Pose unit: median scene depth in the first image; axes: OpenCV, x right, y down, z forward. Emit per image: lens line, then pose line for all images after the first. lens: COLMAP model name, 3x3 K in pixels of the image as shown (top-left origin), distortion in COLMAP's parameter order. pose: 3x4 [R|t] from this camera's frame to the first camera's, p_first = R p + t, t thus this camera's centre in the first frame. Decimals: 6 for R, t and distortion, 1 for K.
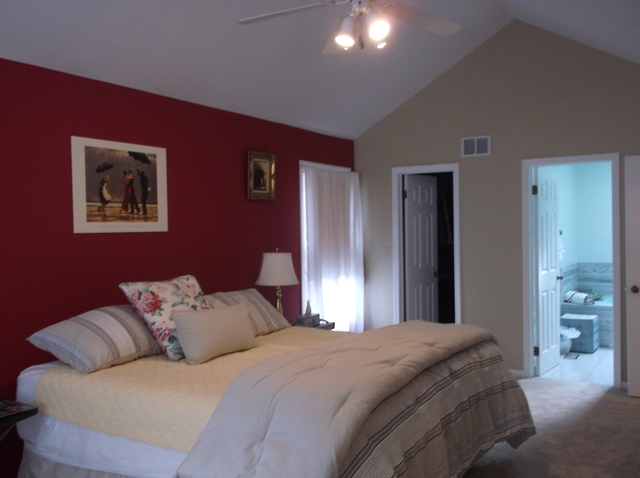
lens RADIAL K [[618.9, 0, 318.1], [0, 618.9, 236.1], [0, 0, 1]] dist [0.021310, 0.000000]
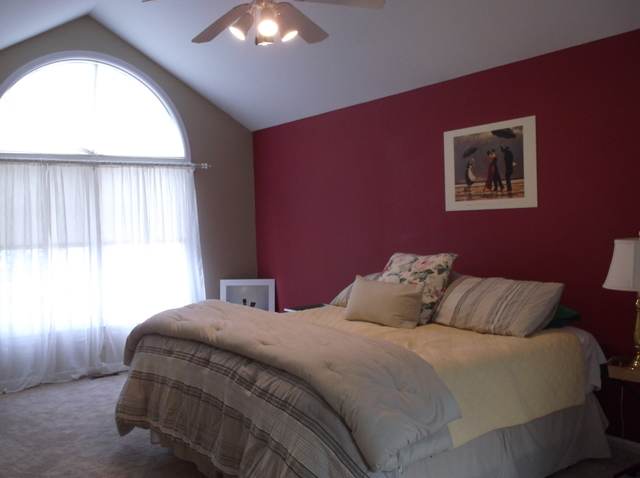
lens RADIAL K [[618.9, 0, 317.9], [0, 618.9, 240.6], [0, 0, 1]] dist [0.021310, 0.000000]
pose [[-0.363476, 0.053983, -0.930038, 0.773795], [0.022126, 0.998538, 0.049312, -0.011704], [0.931341, -0.002654, -0.364139, 1.108596]]
